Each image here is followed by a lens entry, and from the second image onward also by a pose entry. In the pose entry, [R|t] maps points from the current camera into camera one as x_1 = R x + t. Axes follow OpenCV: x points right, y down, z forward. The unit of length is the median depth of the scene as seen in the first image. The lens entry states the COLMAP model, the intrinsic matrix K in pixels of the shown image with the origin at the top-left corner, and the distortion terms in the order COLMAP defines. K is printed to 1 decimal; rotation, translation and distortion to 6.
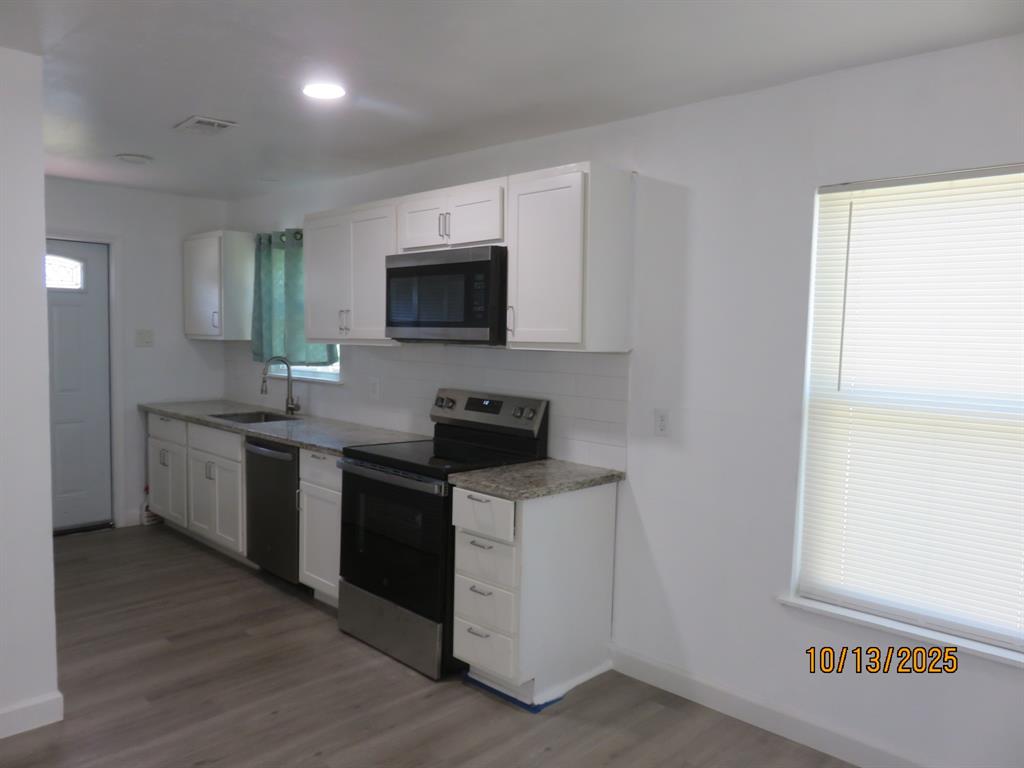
lens RADIAL K [[772.6, 0, 512.0], [0, 772.6, 384.0], [0, 0, 1]] dist [-0.003992, 0.001150]
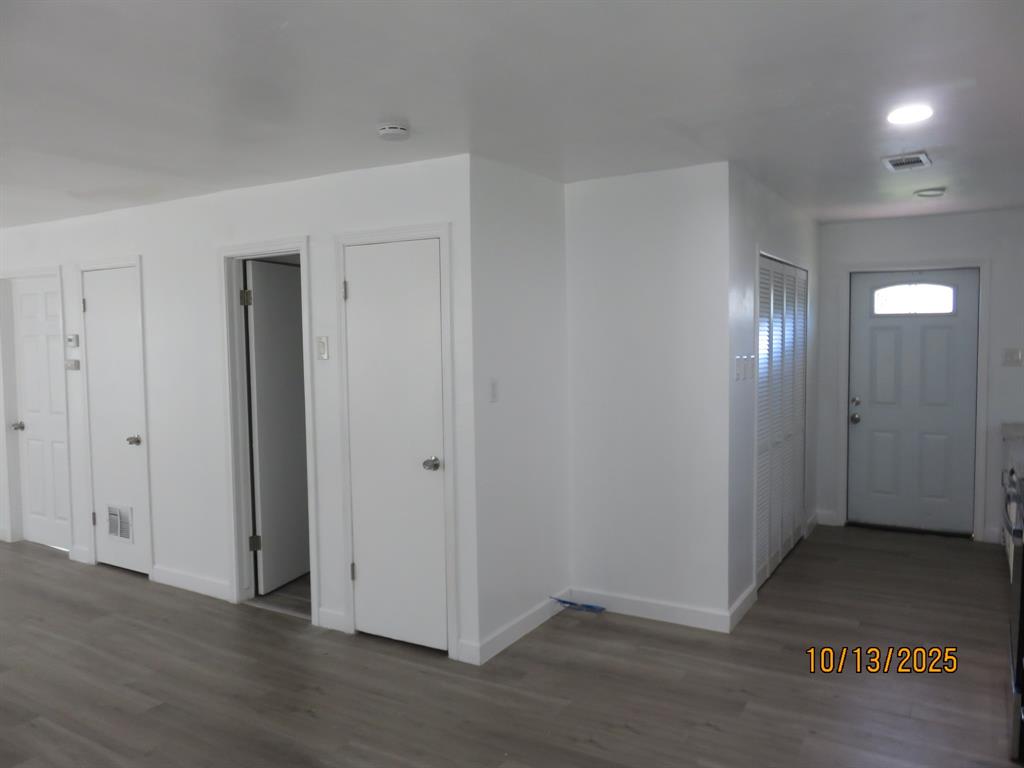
lens RADIAL K [[772.6, 0, 512.0], [0, 772.6, 384.0], [0, 0, 1]] dist [-0.003992, 0.001150]
pose [[0.235419, 0.029847, -0.971436, 0.523888], [-0.055947, 0.998287, 0.017114, -0.009797], [0.970282, 0.050320, 0.236686, 0.218681]]
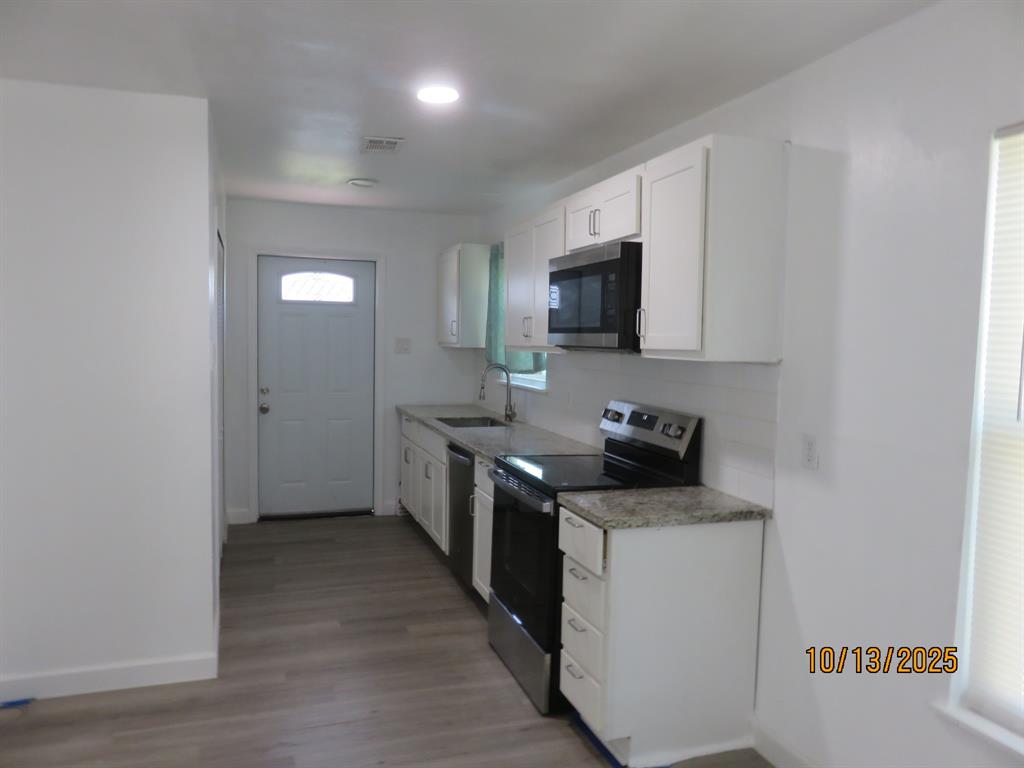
lens RADIAL K [[772.6, 0, 512.0], [0, 772.6, 384.0], [0, 0, 1]] dist [-0.003992, 0.001150]
pose [[0.893155, 0.025430, -0.449030, 0.245581], [-0.031785, 0.999473, -0.006619, -0.003795], [0.448625, 0.020184, 0.893492, 0.134476]]
